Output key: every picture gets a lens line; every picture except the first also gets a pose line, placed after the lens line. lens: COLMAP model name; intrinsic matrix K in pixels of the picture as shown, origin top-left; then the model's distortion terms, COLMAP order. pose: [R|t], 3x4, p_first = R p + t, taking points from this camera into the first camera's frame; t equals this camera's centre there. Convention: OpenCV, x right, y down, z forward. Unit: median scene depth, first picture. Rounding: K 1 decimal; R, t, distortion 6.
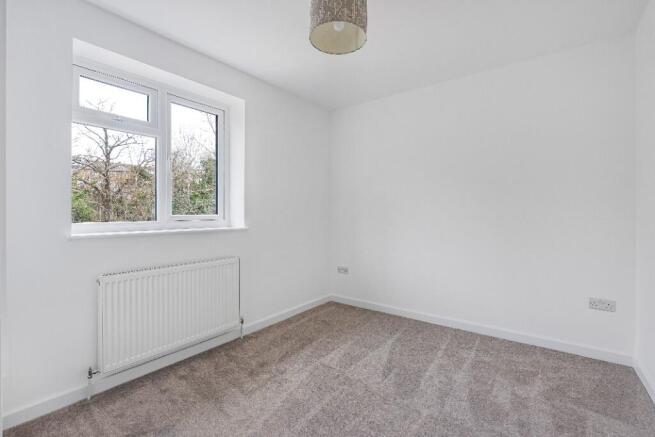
lens RADIAL K [[293.8, 0, 330.6], [0, 293.8, 215.4], [0, 0, 1]] dist [-0.001301, -0.000217]
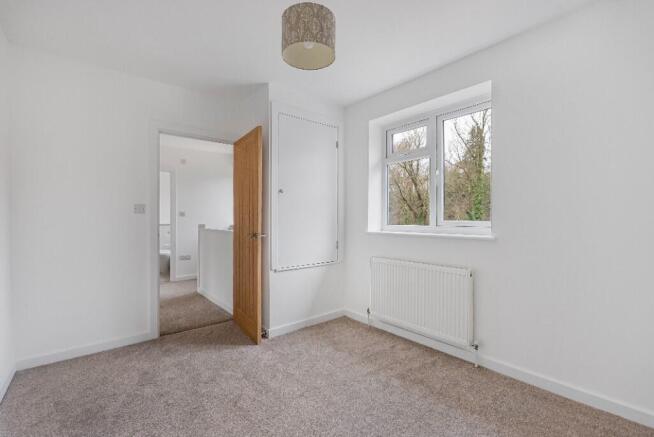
lens RADIAL K [[293.4, 0, 327.2], [0, 293.4, 217.8], [0, 0, 1]] dist [-0.001301, -0.000217]
pose [[-0.247737, 0.000978, -0.968827, 0.676788], [0.011548, 0.999931, -0.001944, -0.016149], [0.968758, -0.011669, -0.247731, 0.862554]]
